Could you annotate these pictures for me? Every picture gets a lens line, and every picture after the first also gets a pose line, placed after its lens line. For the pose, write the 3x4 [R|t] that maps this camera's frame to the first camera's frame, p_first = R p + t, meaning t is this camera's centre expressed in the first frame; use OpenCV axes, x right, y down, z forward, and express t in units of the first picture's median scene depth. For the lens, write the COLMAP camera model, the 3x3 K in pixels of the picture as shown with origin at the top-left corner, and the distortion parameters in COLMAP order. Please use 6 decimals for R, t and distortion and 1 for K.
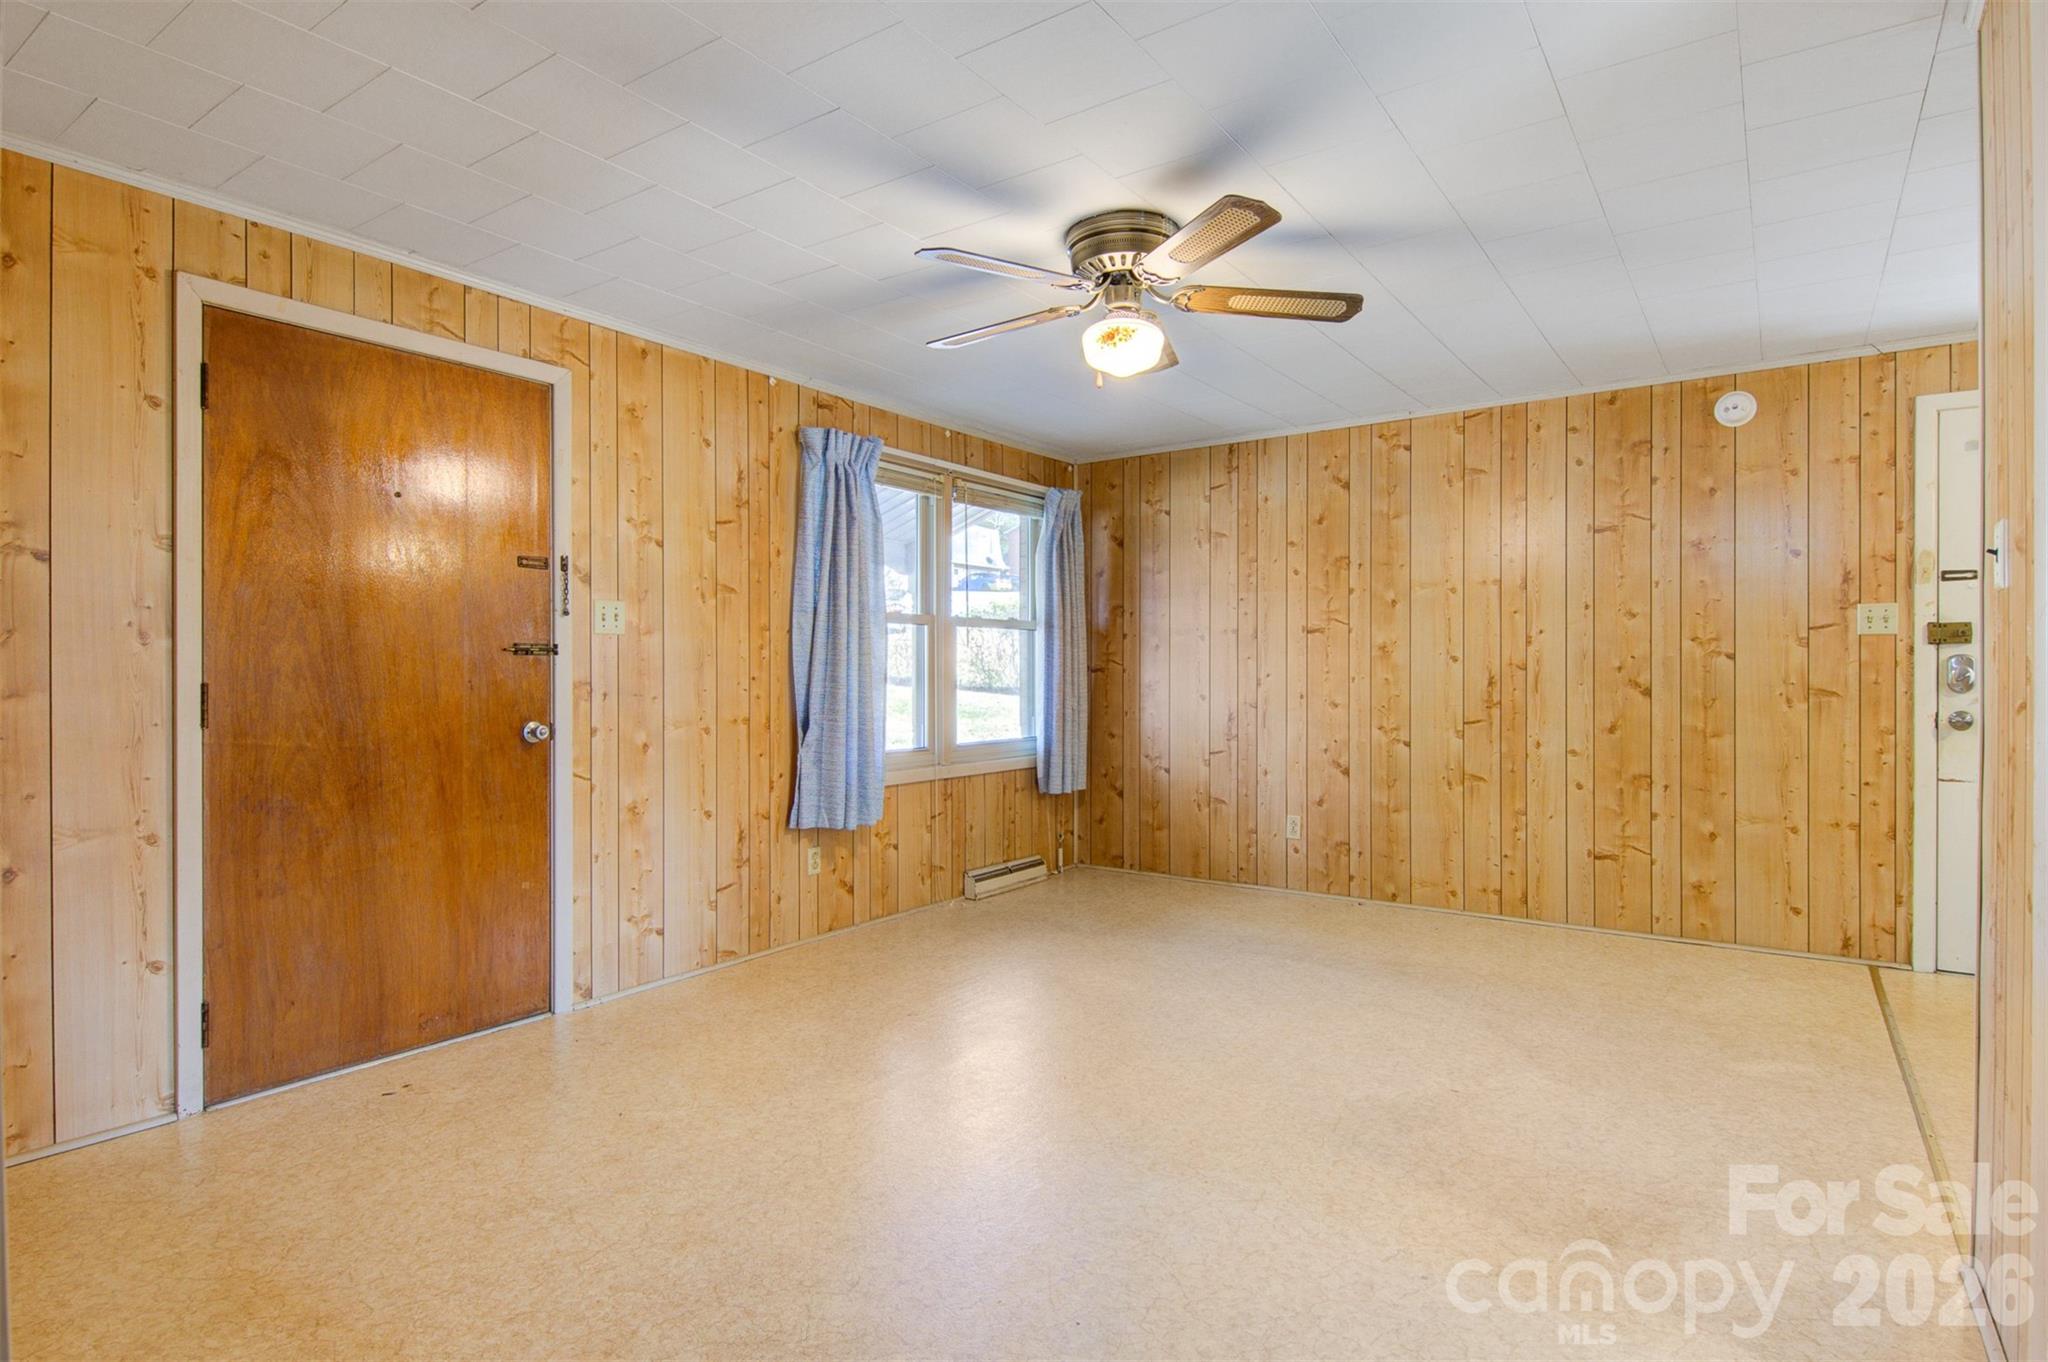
lens RADIAL K [[1077.4, 0, 1024.0], [0, 1077.4, 681.0], [0, 0, 1]] dist [0.002487, -0.000921]
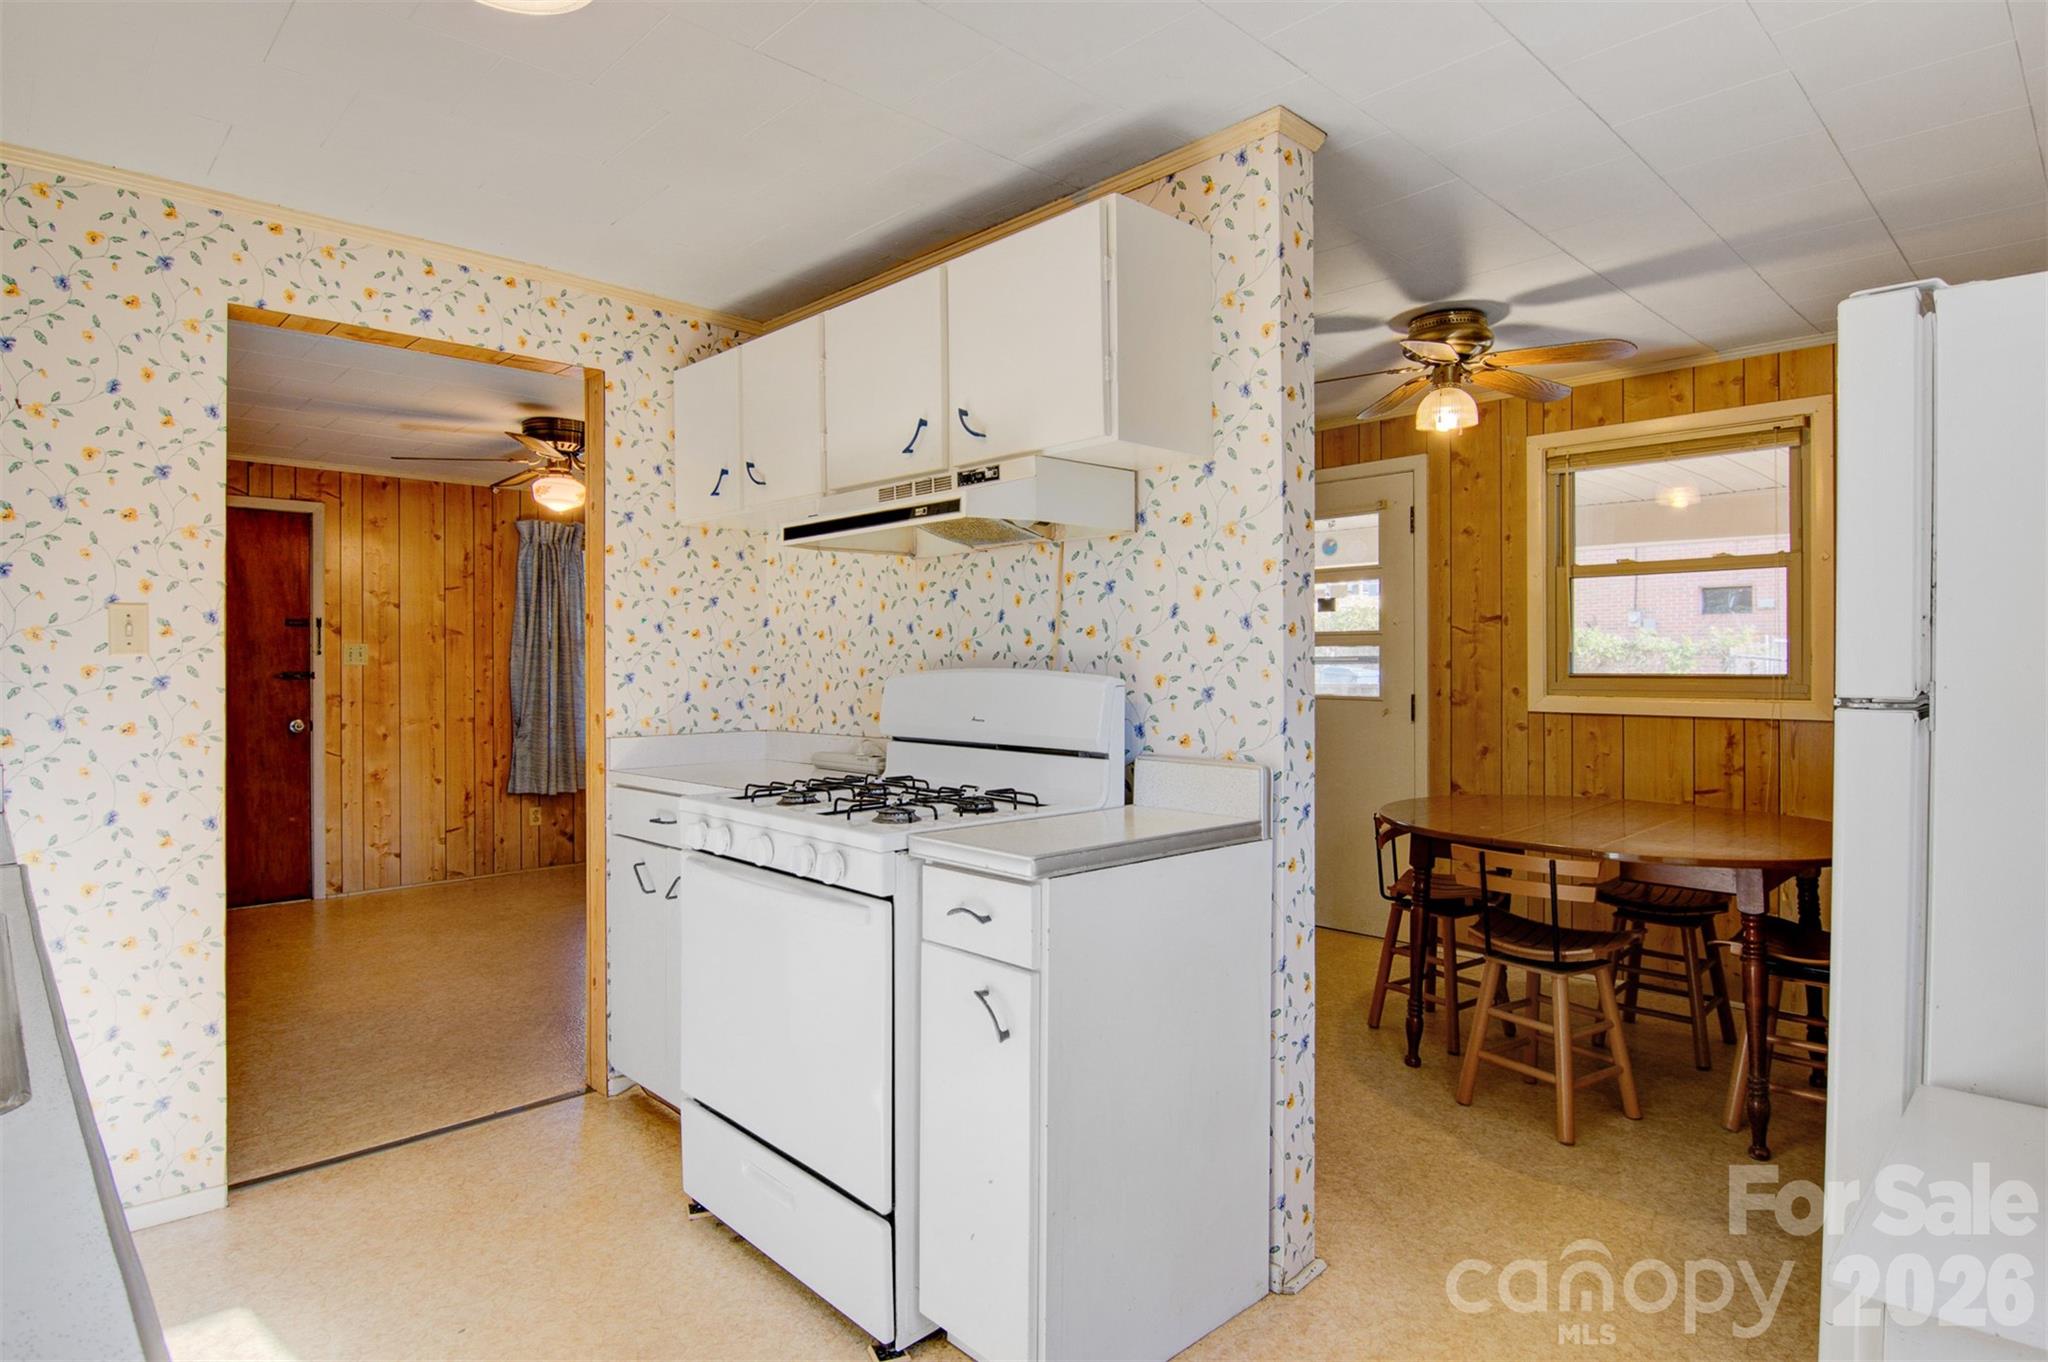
lens RADIAL K [[1085.4, 0, 998.3], [0, 1085.4, 668.4], [0, 0, 1]] dist [-0.000462, -0.020463]
pose [[0.979202, 0.002901, -0.202866, 0.848571], [-0.003328, 0.999993, -0.001768, -0.037734], [0.202860, 0.002406, 0.979205, -0.363607]]
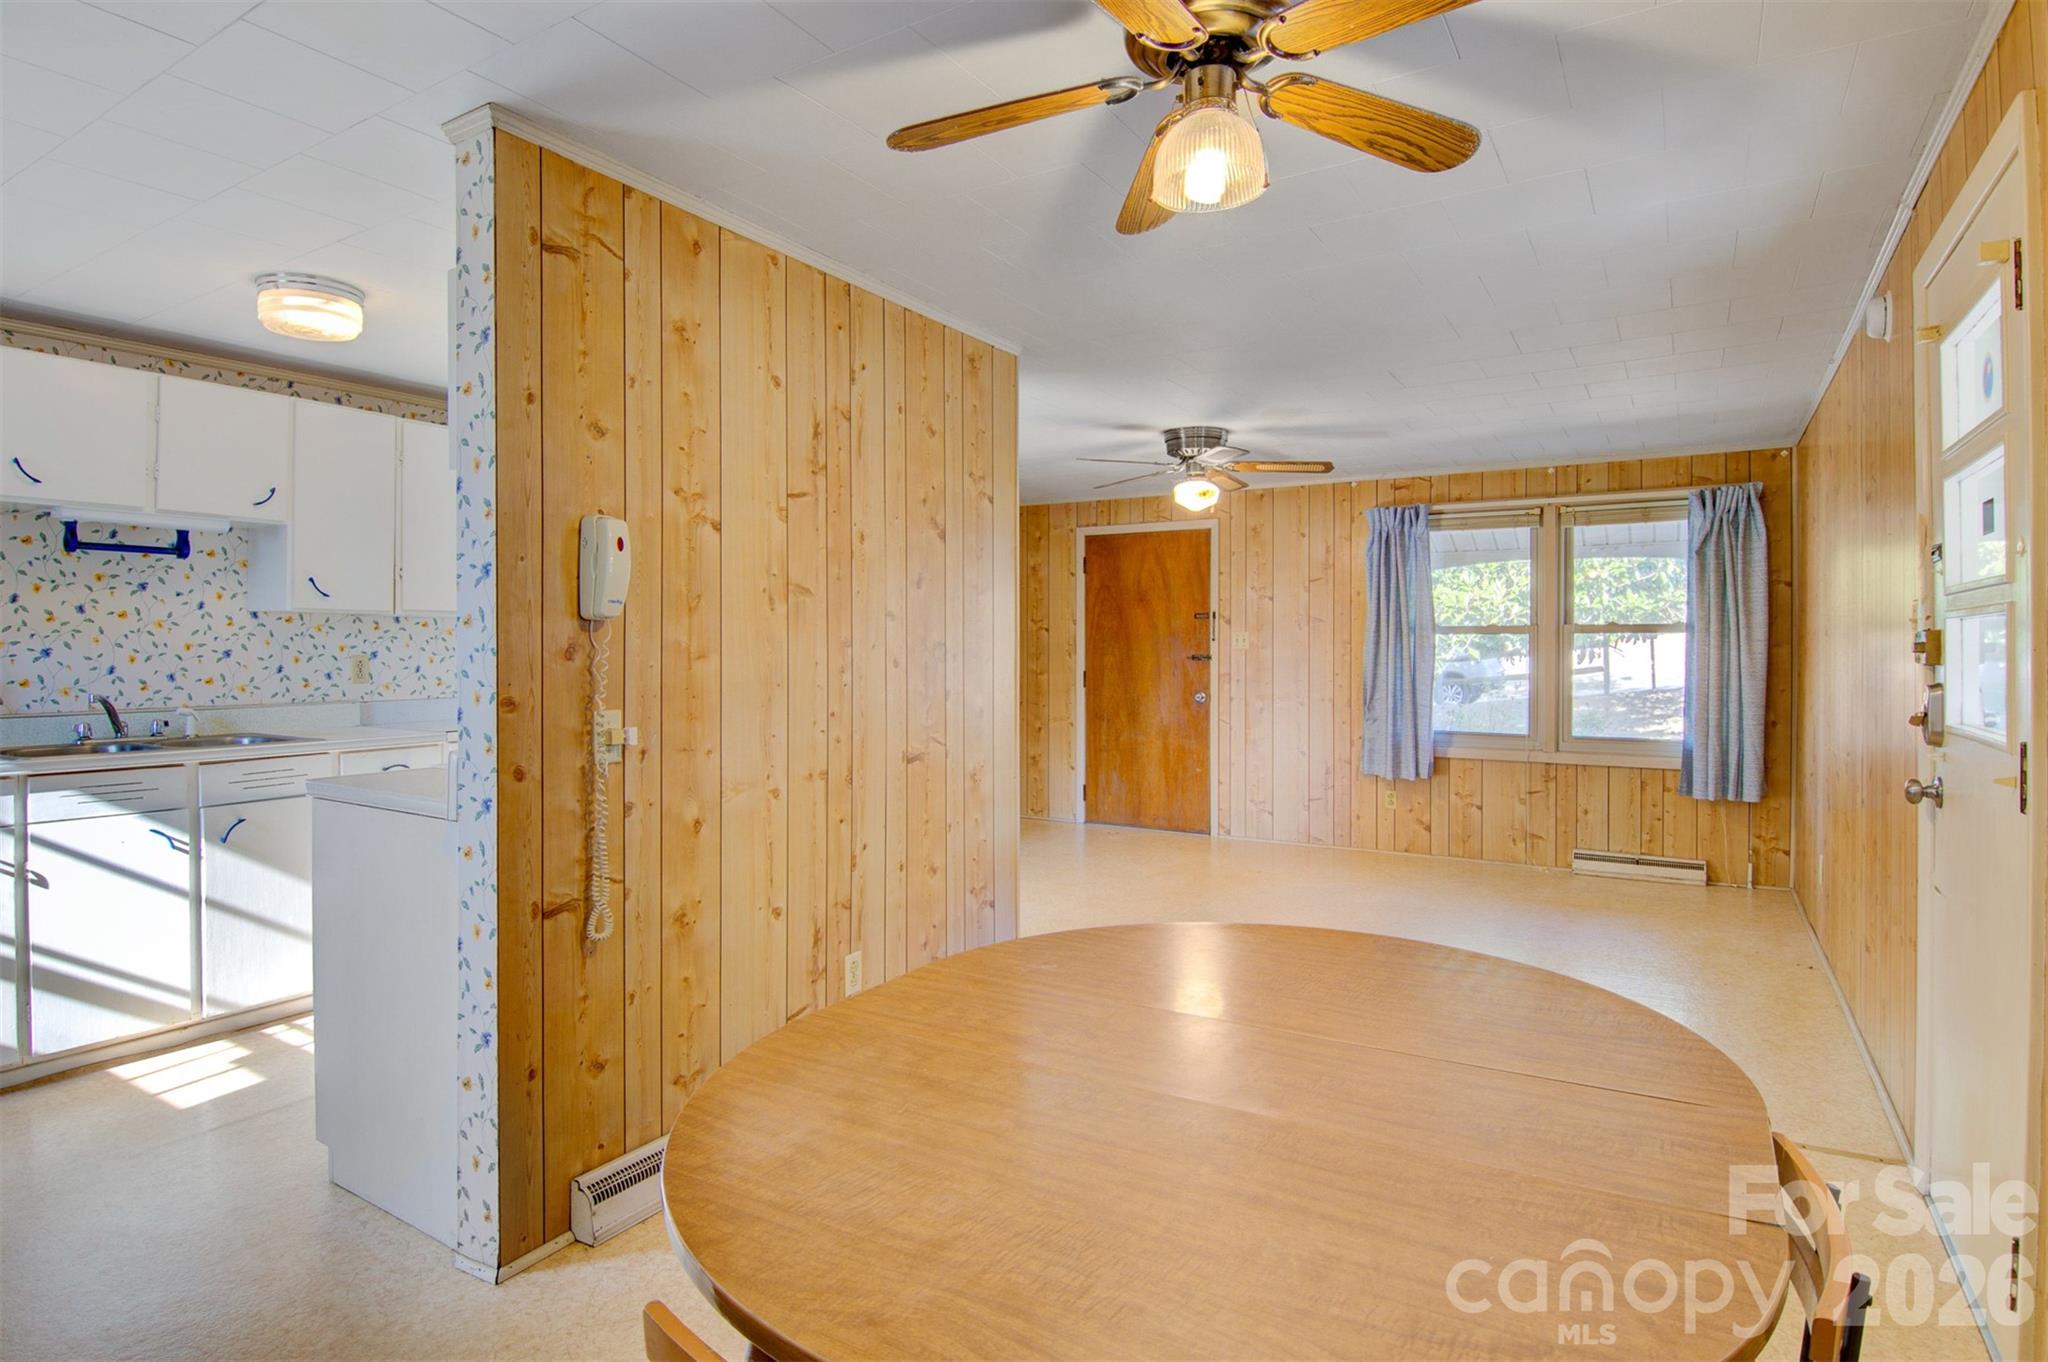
lens RADIAL K [[1088.6, 0, 1037.0], [0, 1088.6, 654.2], [0, 0, 1]] dist [0.000621, -0.020646]
pose [[0.063853, 0.004517, -0.997949, 1.492510], [-0.011894, 0.999922, 0.003765, -0.036769], [0.997888, 0.011629, 0.063902, 0.502789]]
